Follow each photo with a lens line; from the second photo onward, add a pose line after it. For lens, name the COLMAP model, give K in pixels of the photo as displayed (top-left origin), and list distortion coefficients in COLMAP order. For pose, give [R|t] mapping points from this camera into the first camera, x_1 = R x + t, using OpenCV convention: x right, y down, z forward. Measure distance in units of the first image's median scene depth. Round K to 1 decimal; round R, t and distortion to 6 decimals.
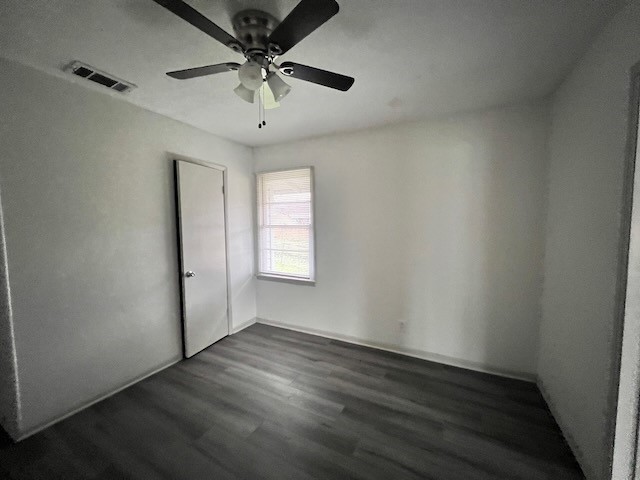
lens RADIAL K [[256.5, 0, 320.7], [0, 256.5, 238.7], [0, 0, 1]] dist [-0.001635, 0.000516]
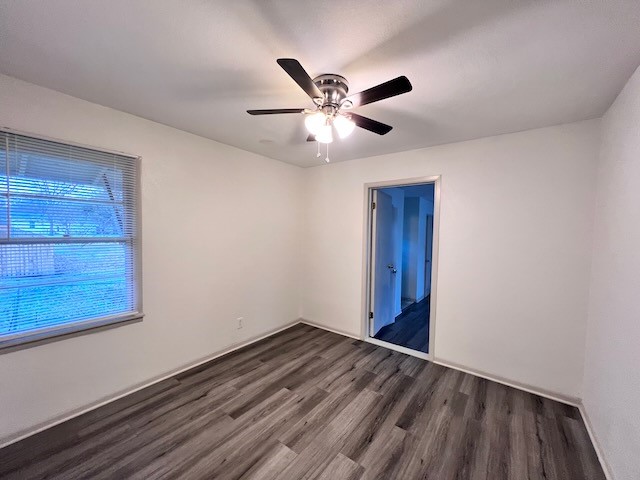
lens RADIAL K [[256.5, 0, 319.3], [0, 256.5, 242.4], [0, 0, 1]] dist [-0.001635, 0.000516]
pose [[0.159709, -0.024131, 0.986869, -0.858513], [0.051340, 0.998551, 0.016108, -0.022494], [-0.985828, 0.048094, 0.160716, 0.516916]]
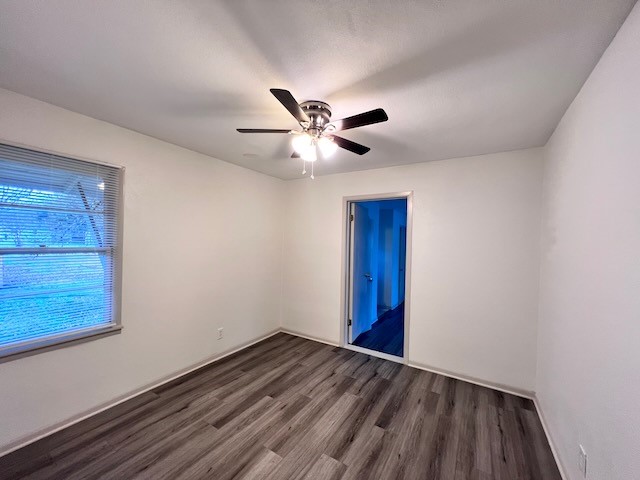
lens RADIAL K [[256.5, 0, 319.4], [0, 256.5, 242.5], [0, 0, 1]] dist [-0.001635, 0.000516]
pose [[0.067368, 0.012117, 0.997655, -0.913633], [0.048925, 0.998683, -0.015433, -0.028137], [-0.996528, 0.049850, 0.066686, 0.534325]]
